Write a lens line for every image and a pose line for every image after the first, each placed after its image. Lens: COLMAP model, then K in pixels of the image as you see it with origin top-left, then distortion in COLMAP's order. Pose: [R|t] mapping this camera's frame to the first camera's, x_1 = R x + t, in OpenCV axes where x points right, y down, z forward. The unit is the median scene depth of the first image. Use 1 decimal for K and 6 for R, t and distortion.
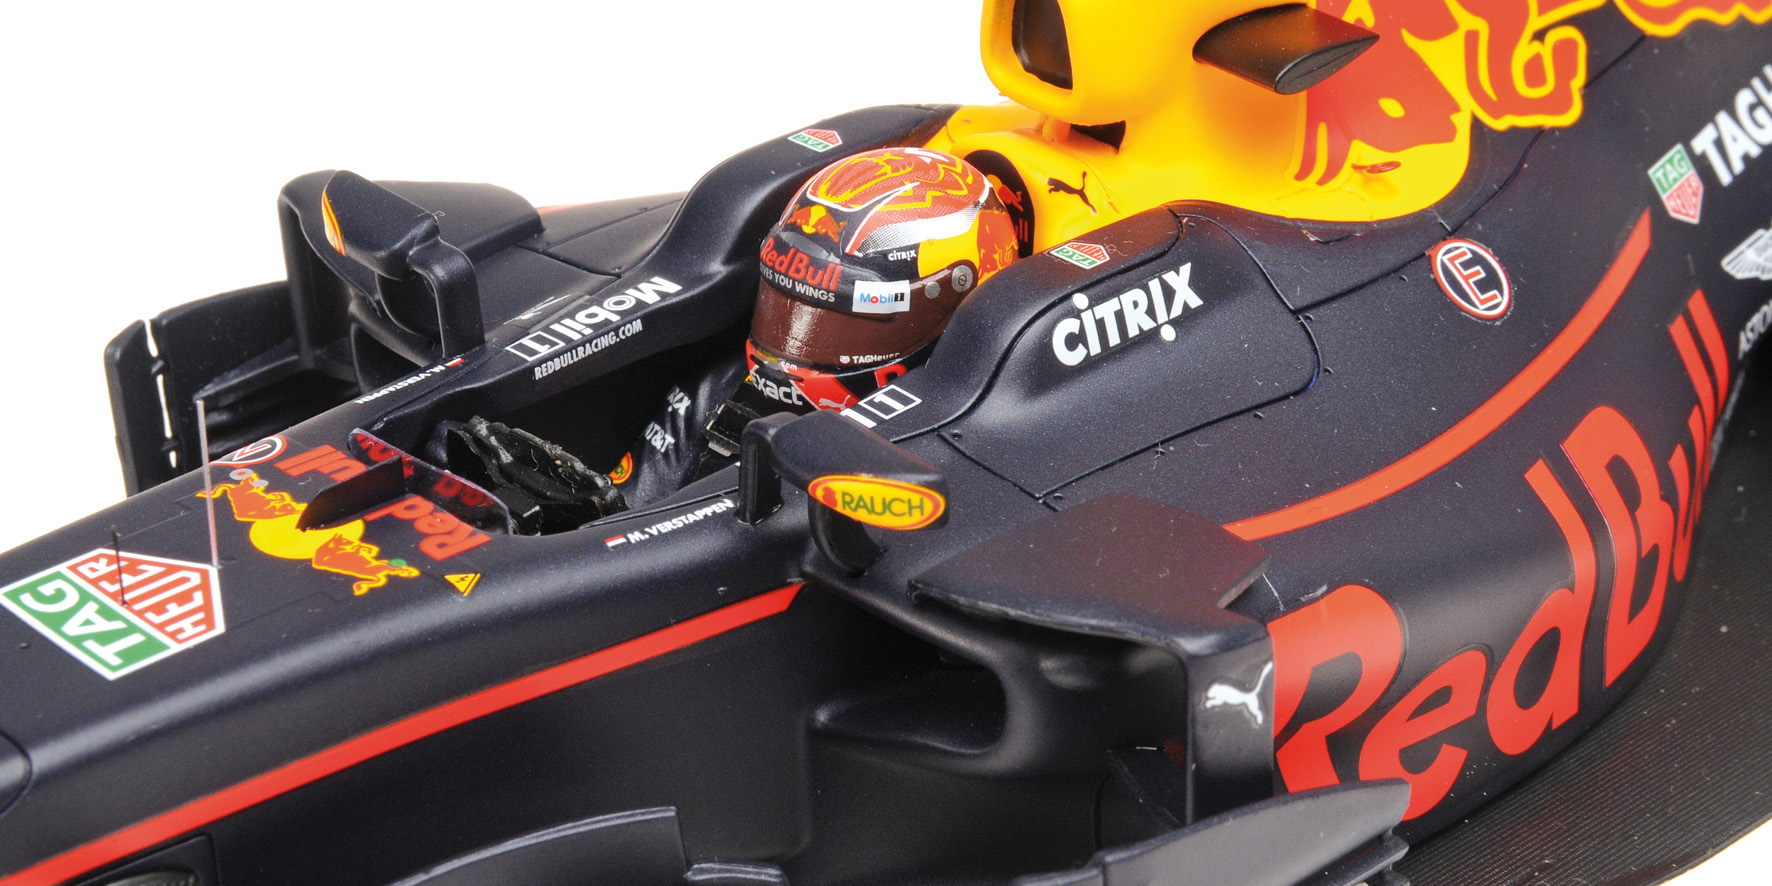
lens RADIAL K [[4090.8, 0, 886.0], [0, 4090.8, 443.0], [0, 0, 1]] dist [-0.144122, 0.819032]
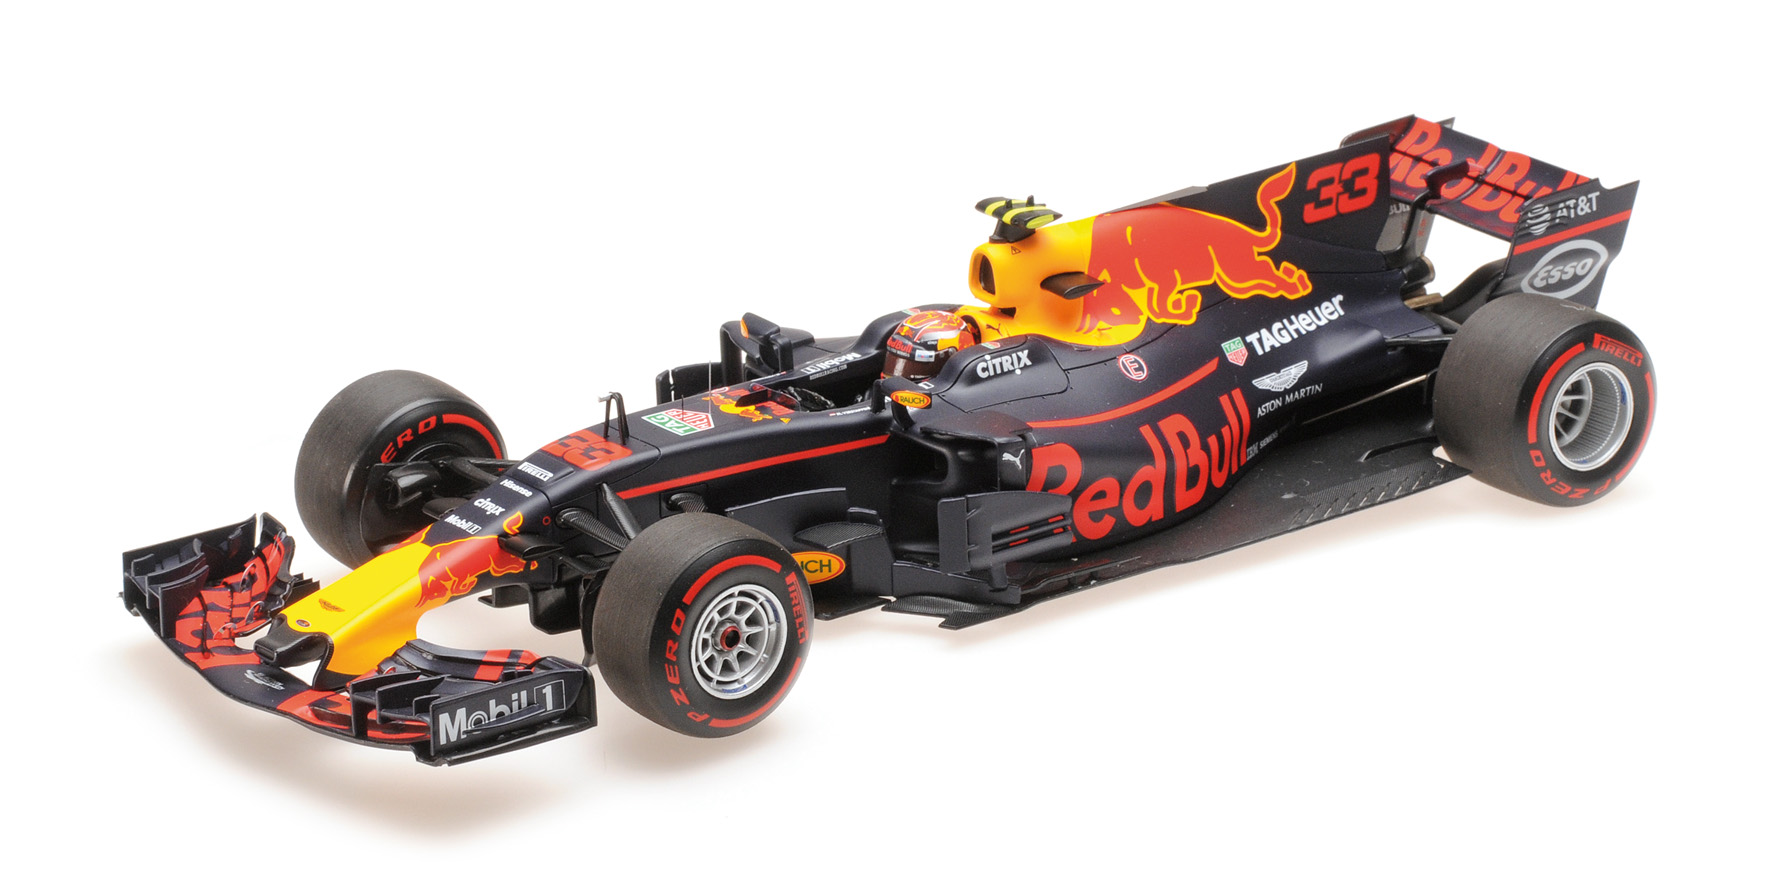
lens RADIAL K [[6300.3, 0, 886.0], [0, 6300.3, 443.0], [0, 0, 1]] dist [0.072508, 1.711373]
pose [[0.996194, 0.046638, -0.073632, 0.306540], [-0.055852, 0.990136, -0.128496, 0.609221], [0.066913, 0.132119, 0.988973, -3.495193]]
